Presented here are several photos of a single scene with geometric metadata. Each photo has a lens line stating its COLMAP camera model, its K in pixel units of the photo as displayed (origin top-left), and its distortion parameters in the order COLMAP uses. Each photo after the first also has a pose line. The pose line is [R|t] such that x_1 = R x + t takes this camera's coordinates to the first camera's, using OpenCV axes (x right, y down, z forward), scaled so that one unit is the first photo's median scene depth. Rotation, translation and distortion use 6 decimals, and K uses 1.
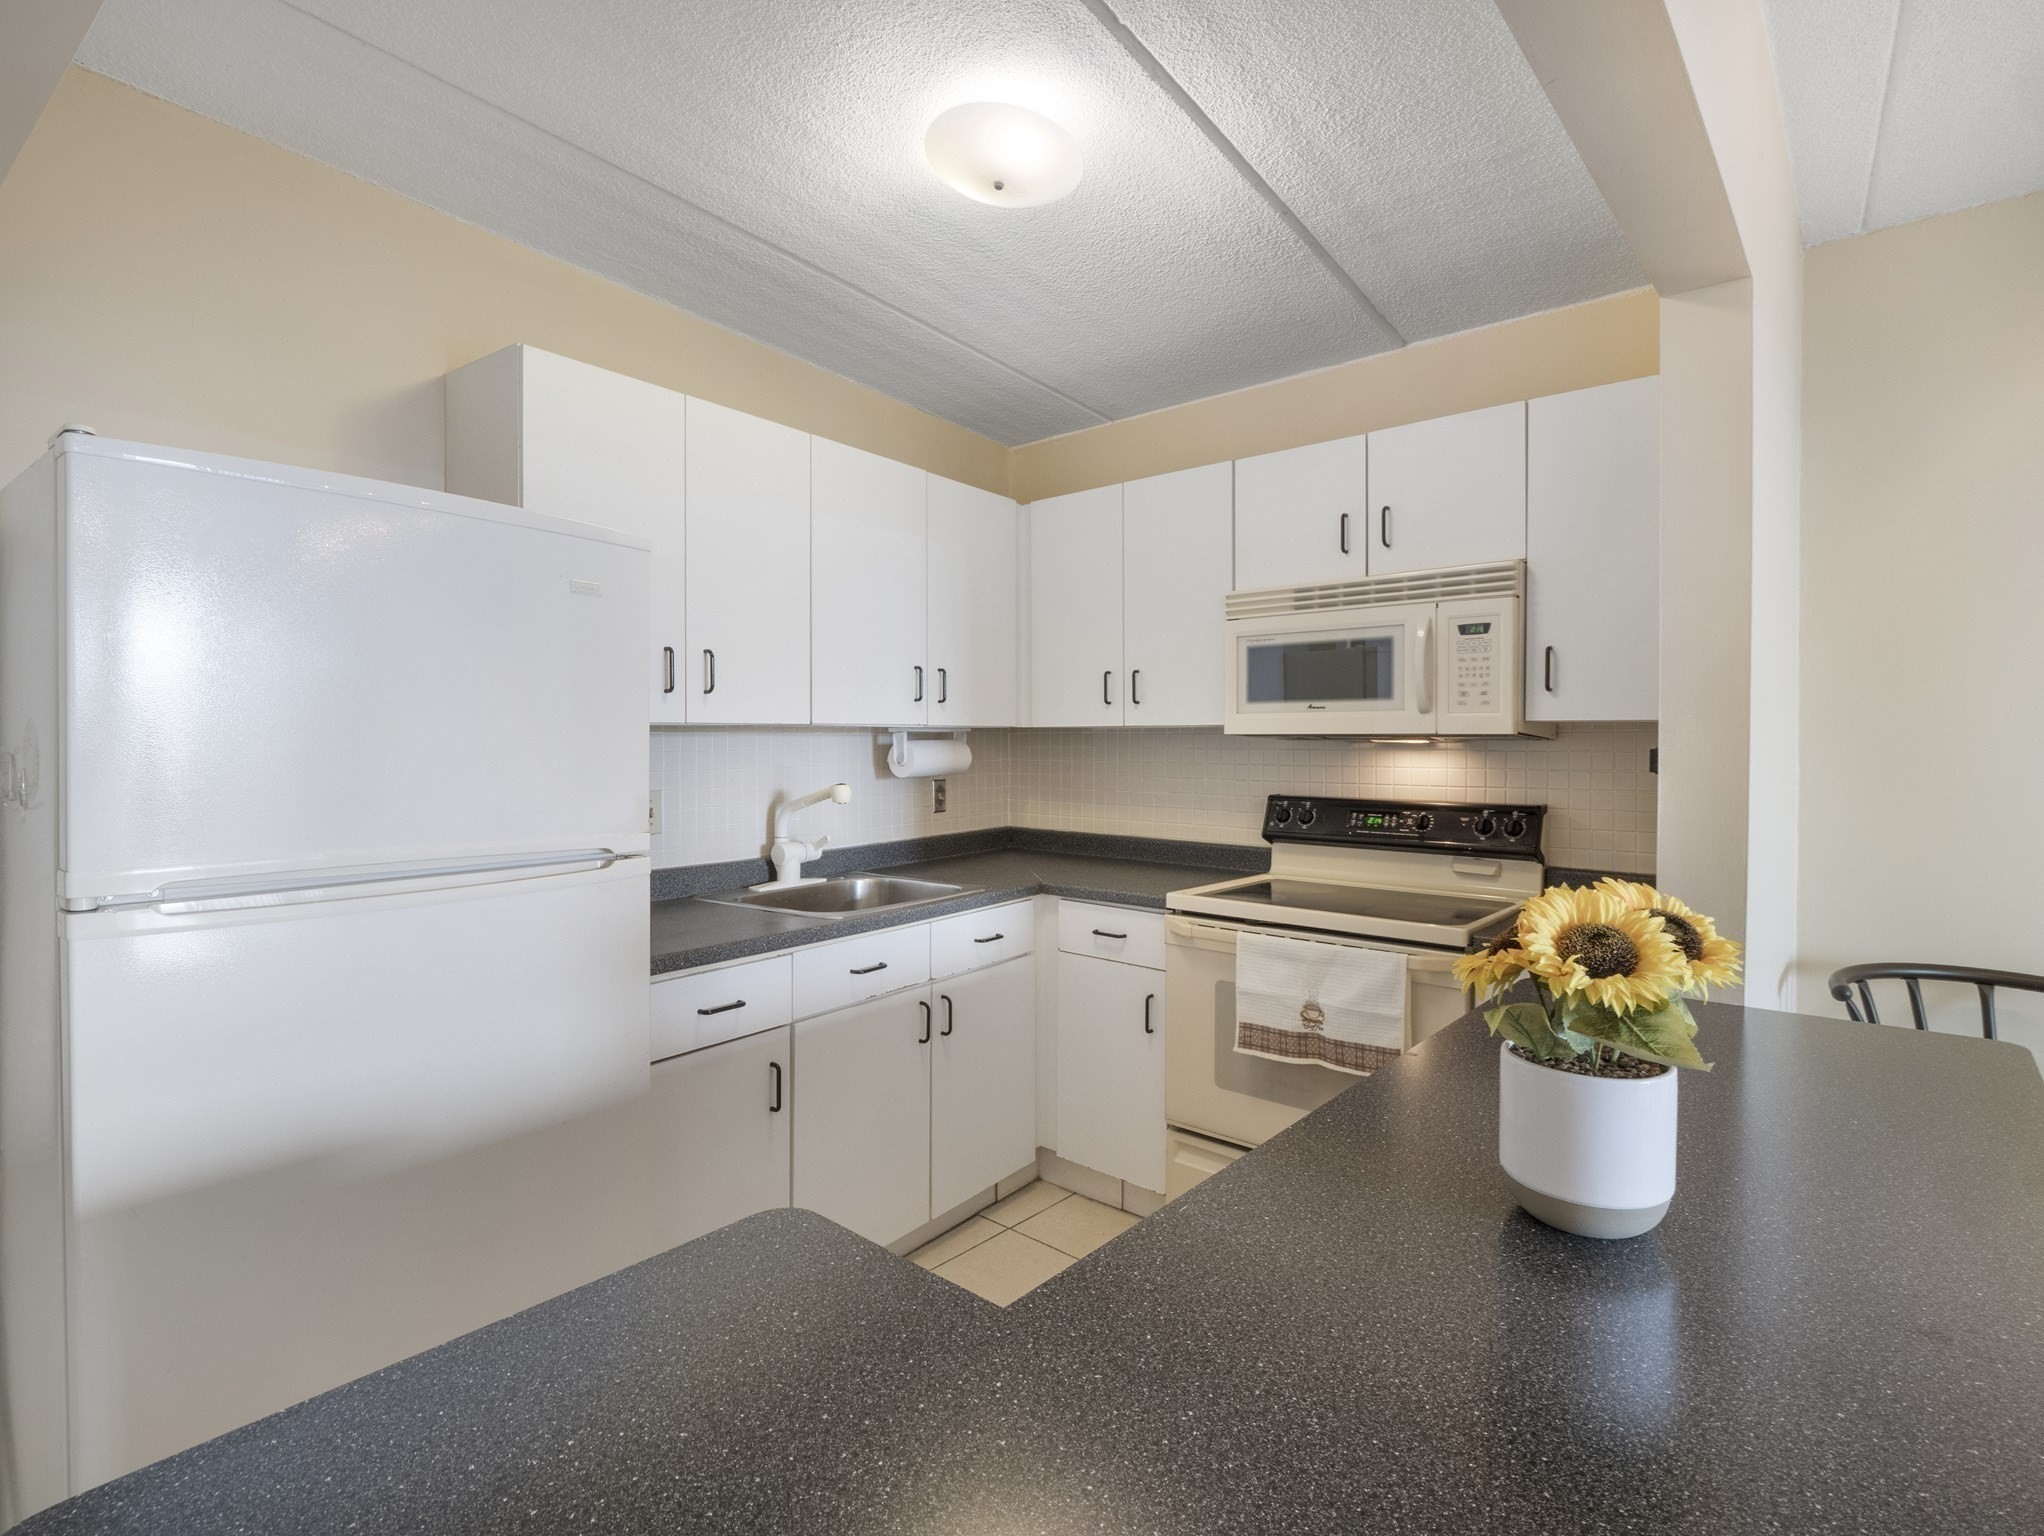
lens RADIAL K [[1003.2, 0, 1013.5], [0, 1003.2, 747.3], [0, 0, 1]] dist [-0.011330, -0.002896]
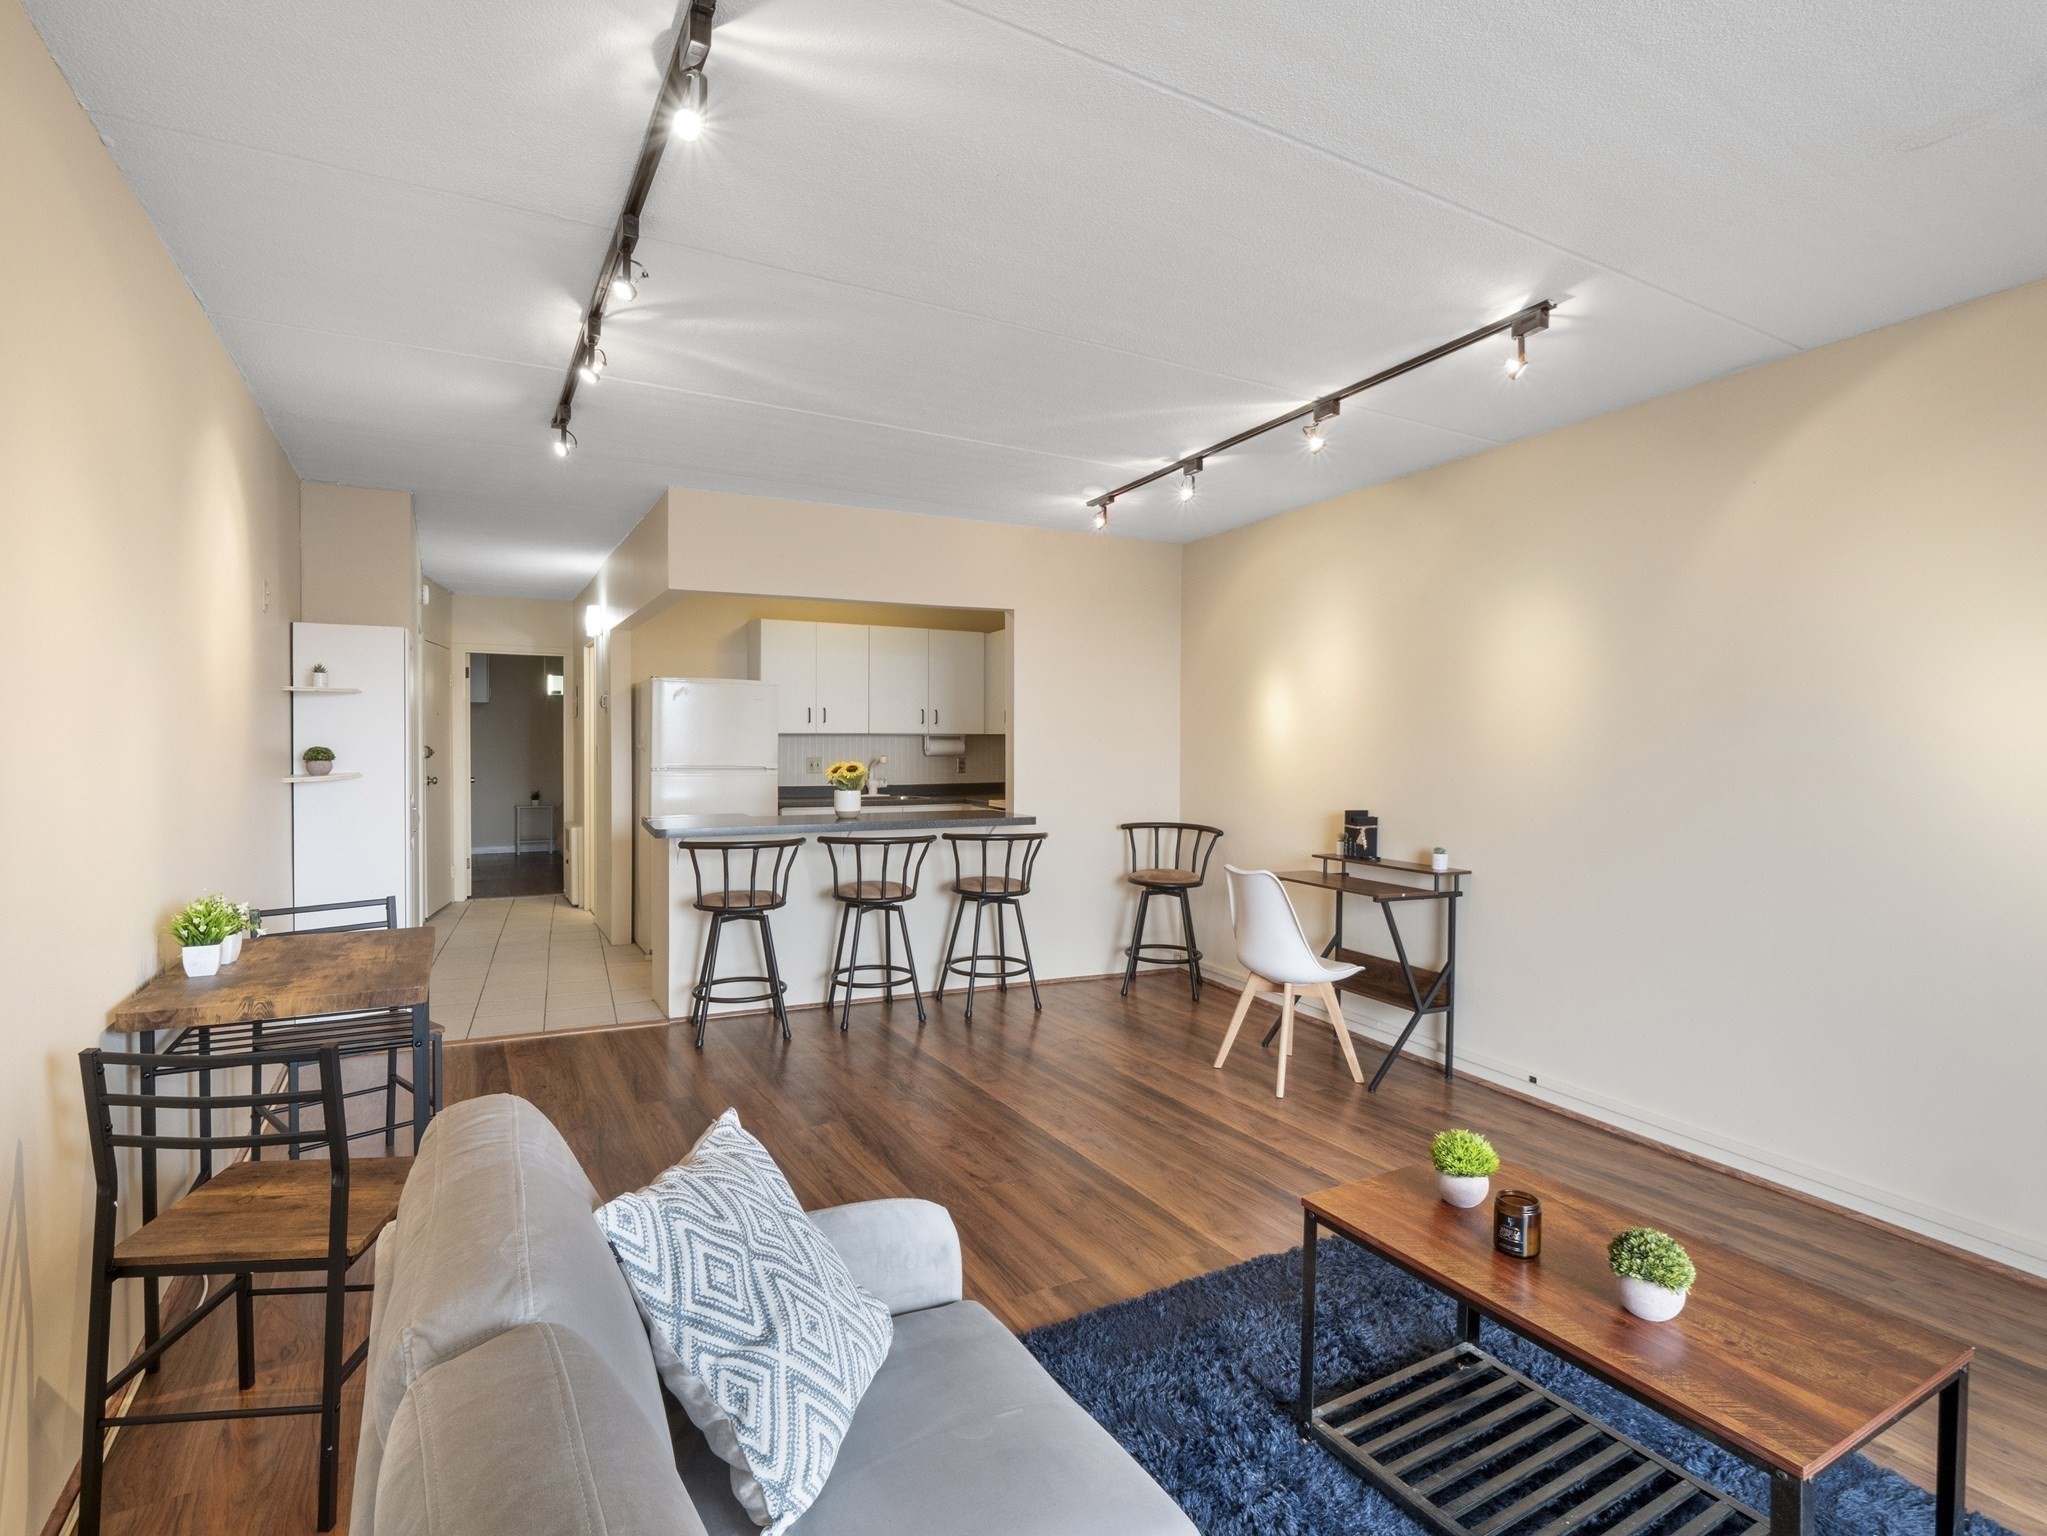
lens RADIAL K [[1004.7, 0, 1018.6], [0, 1004.7, 755.5], [0, 0, 1]] dist [-0.011330, -0.002896]
pose [[0.913620, 0.009830, -0.406451, 1.218376], [-0.008634, 0.999951, 0.004778, 0.019374], [0.406478, -0.000856, 0.913660, -1.253469]]
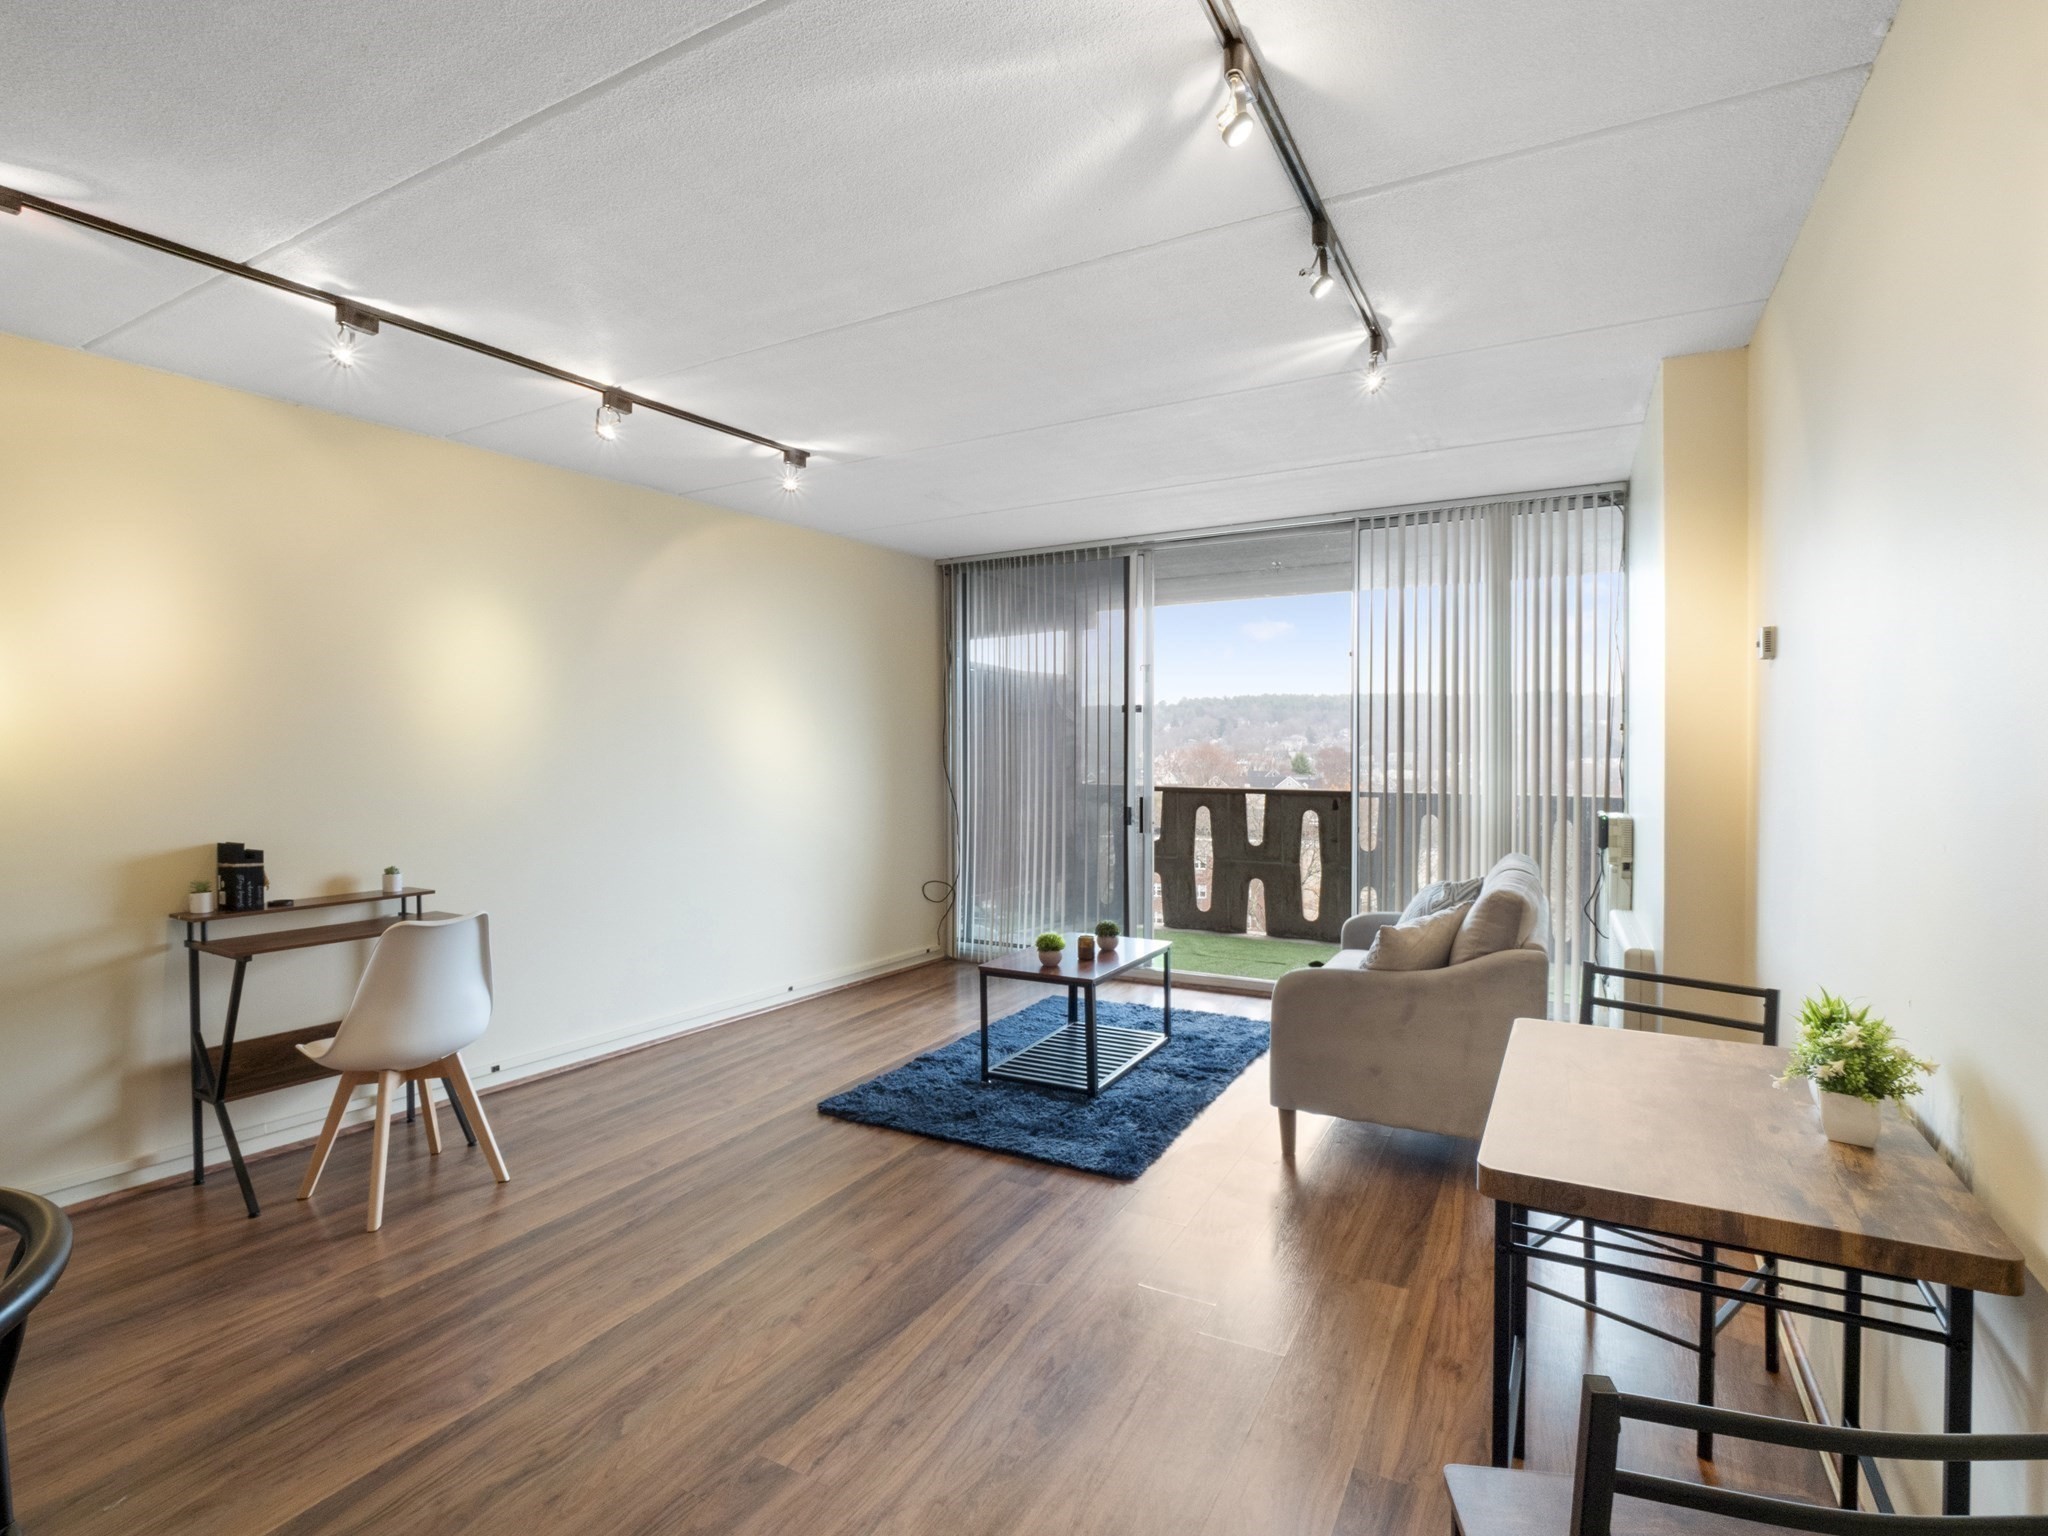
lens RADIAL K [[1005.2, 0, 1011.2], [0, 1005.2, 756.9], [0, 0, 1]] dist [-0.011330, -0.002896]
pose [[-0.125101, -0.009958, 0.992094, -0.188737], [0.010018, 0.999886, 0.011300, 0.009734], [-0.992093, 0.011352, -0.124987, -0.278844]]
